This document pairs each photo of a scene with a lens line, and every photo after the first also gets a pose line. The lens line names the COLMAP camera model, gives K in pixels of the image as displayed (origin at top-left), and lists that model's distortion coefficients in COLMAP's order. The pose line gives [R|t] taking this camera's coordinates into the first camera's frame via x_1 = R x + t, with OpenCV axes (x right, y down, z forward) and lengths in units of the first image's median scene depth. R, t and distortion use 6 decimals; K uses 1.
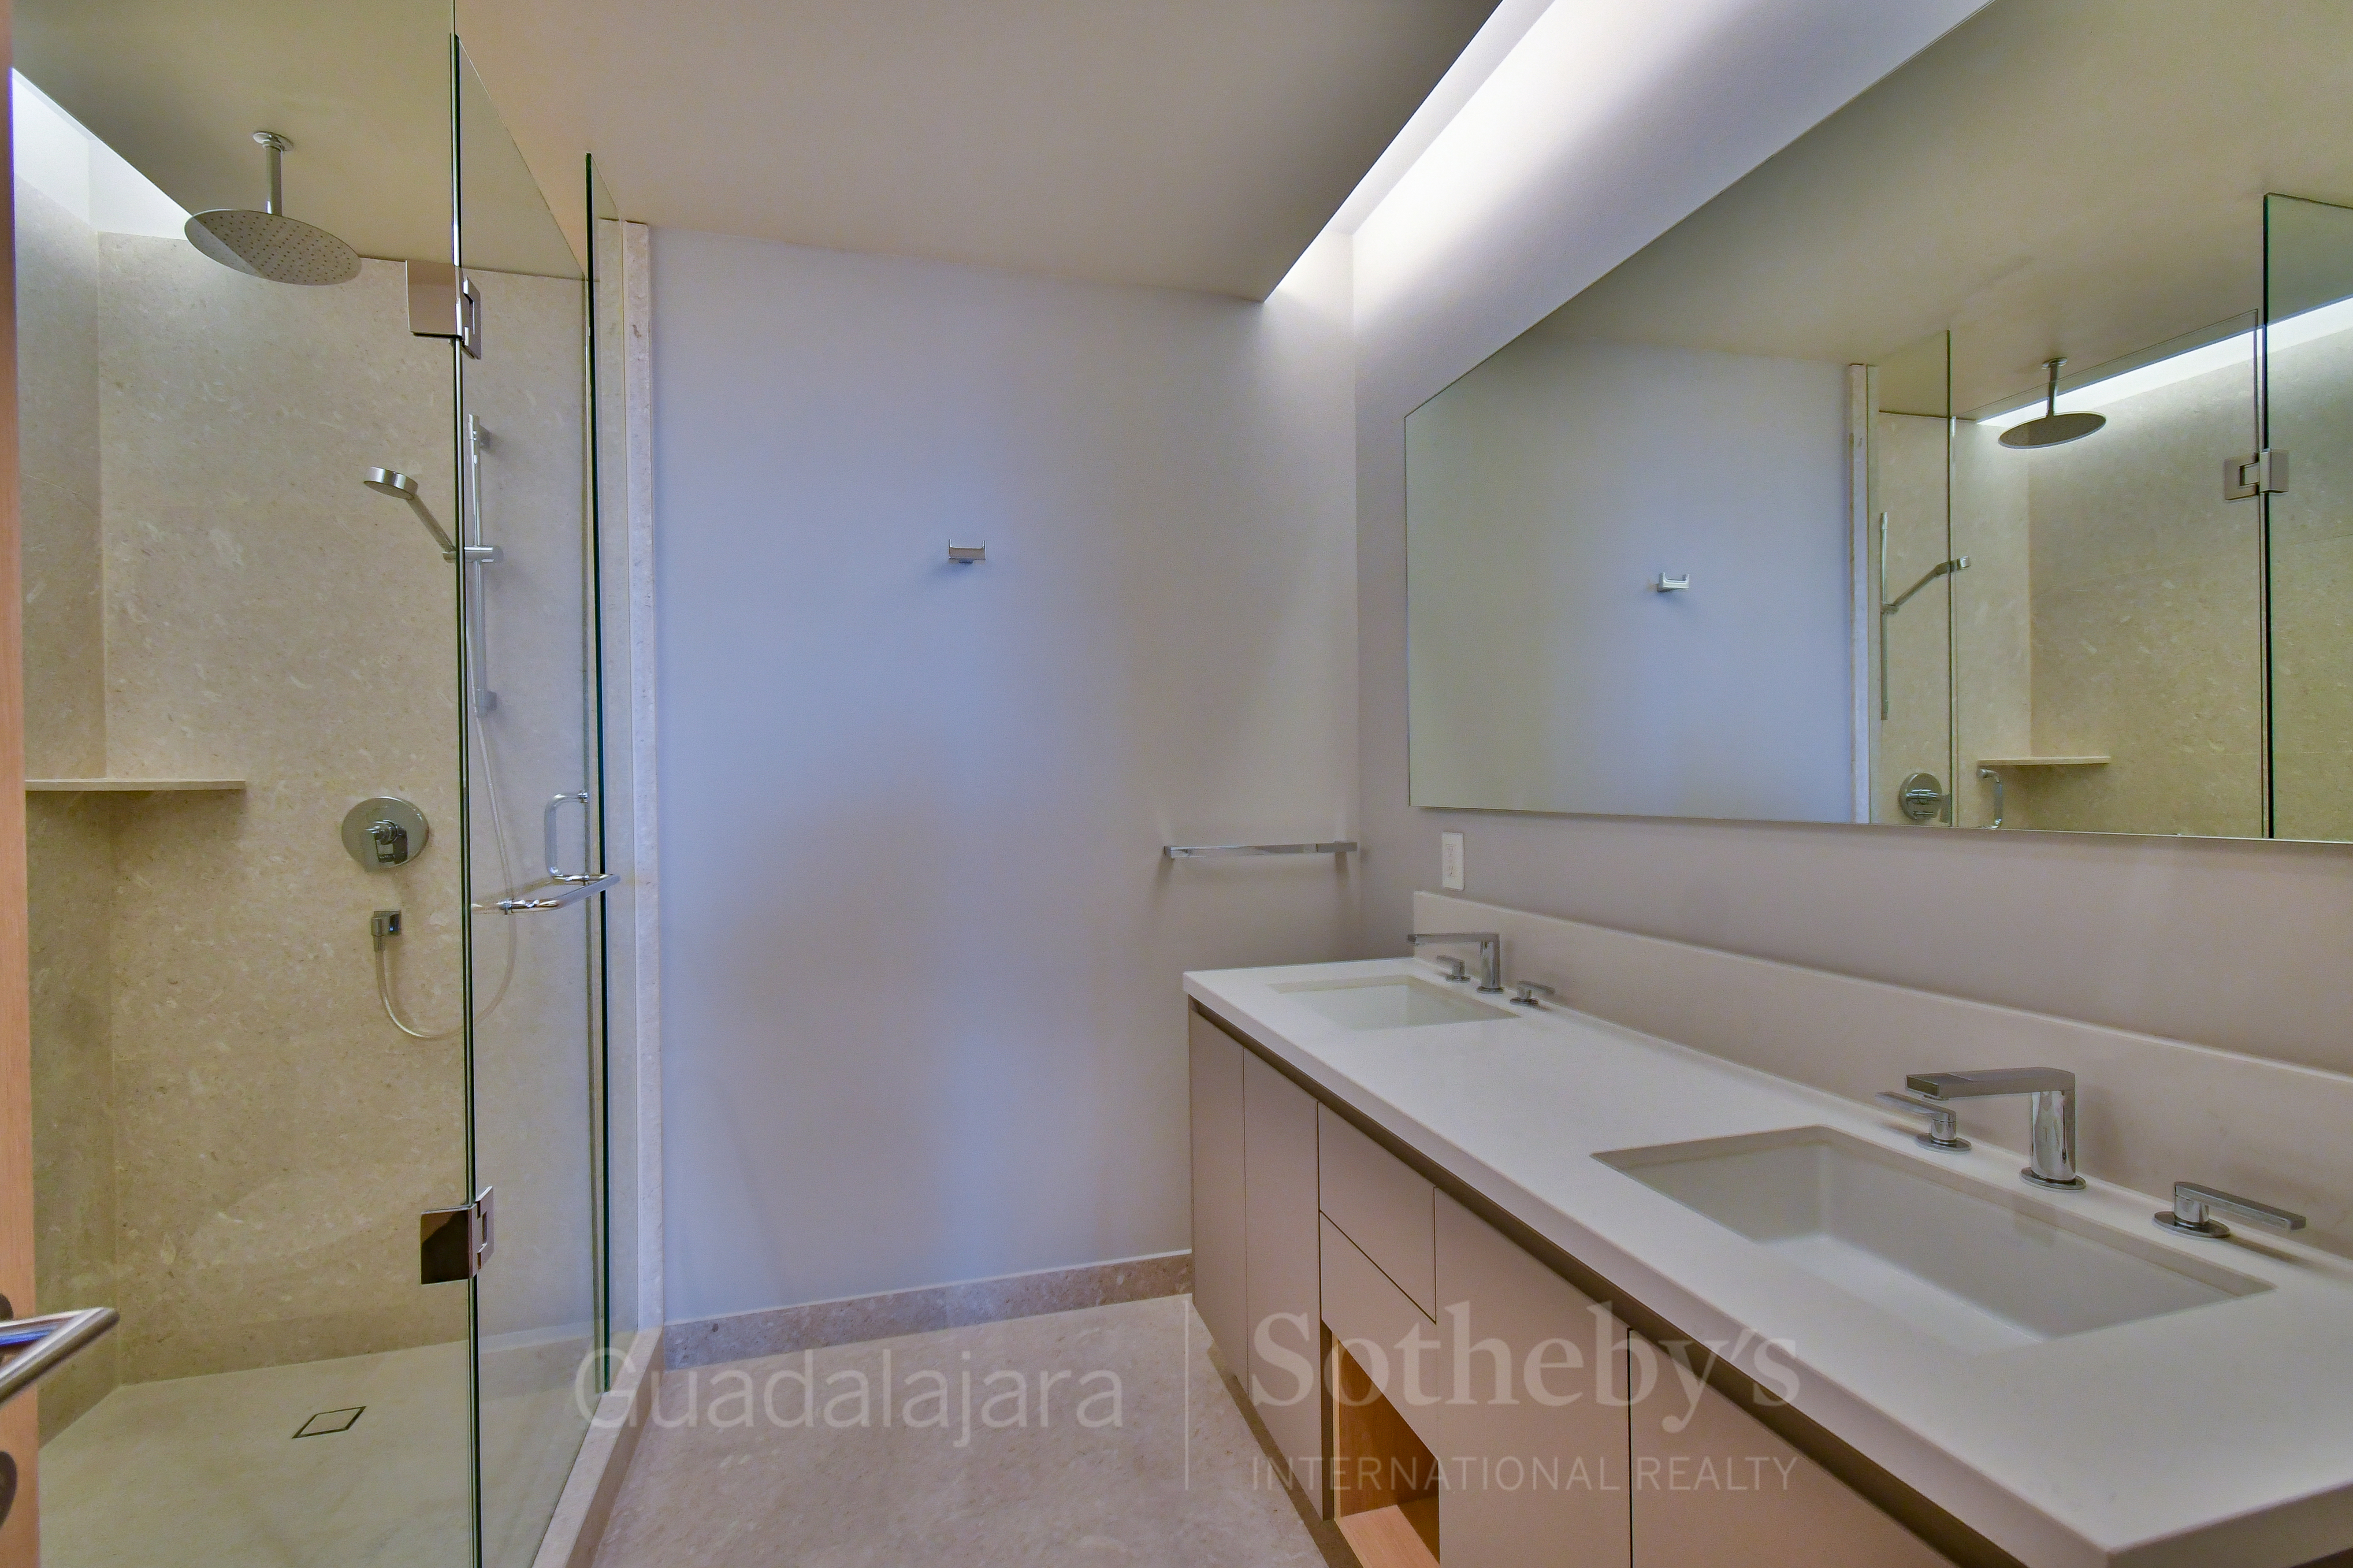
lens RADIAL K [[1028.8, 0, 1168.8], [0, 1028.8, 787.8], [0, 0, 1]] dist [-0.002251, -0.000336]
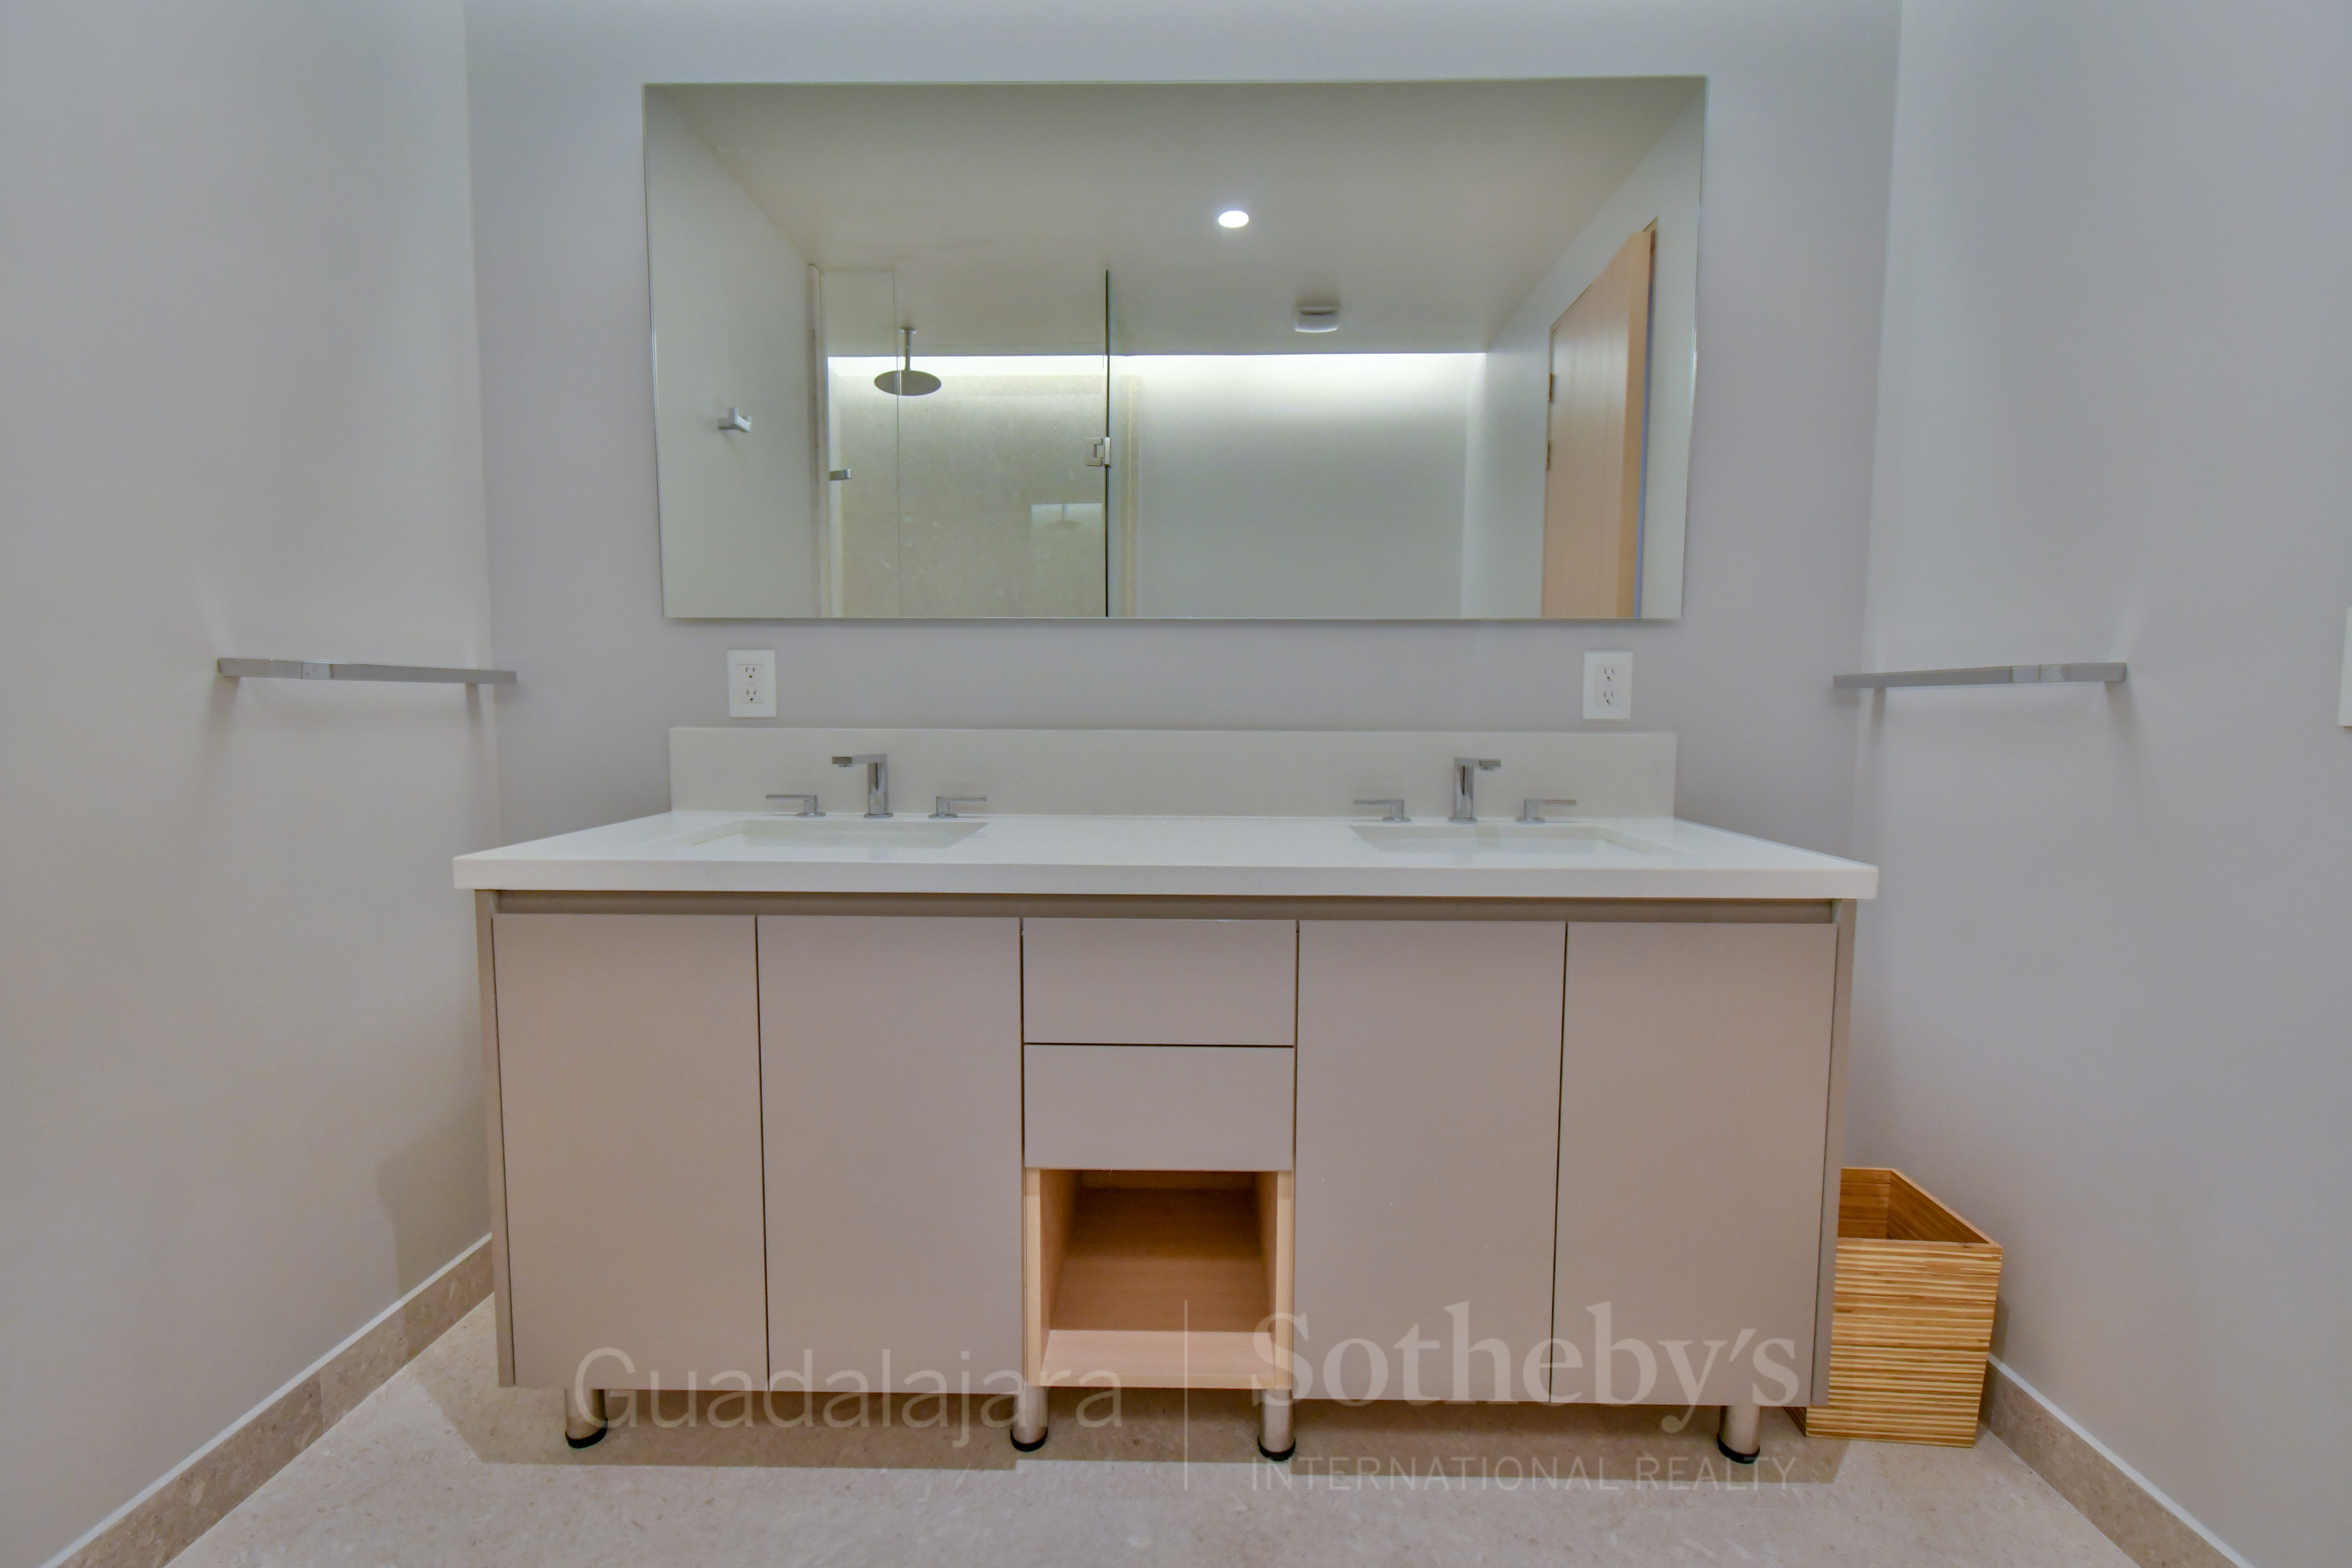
lens RADIAL K [[1028.4, 0, 1168.3], [0, 1028.4, 787.8], [0, 0, 1]] dist [-0.002251, -0.000336]
pose [[0.286733, -0.059253, 0.956176, -0.405498], [-0.005377, 0.997970, 0.063455, 0.096433], [-0.957996, -0.023336, 0.285832, 0.424137]]
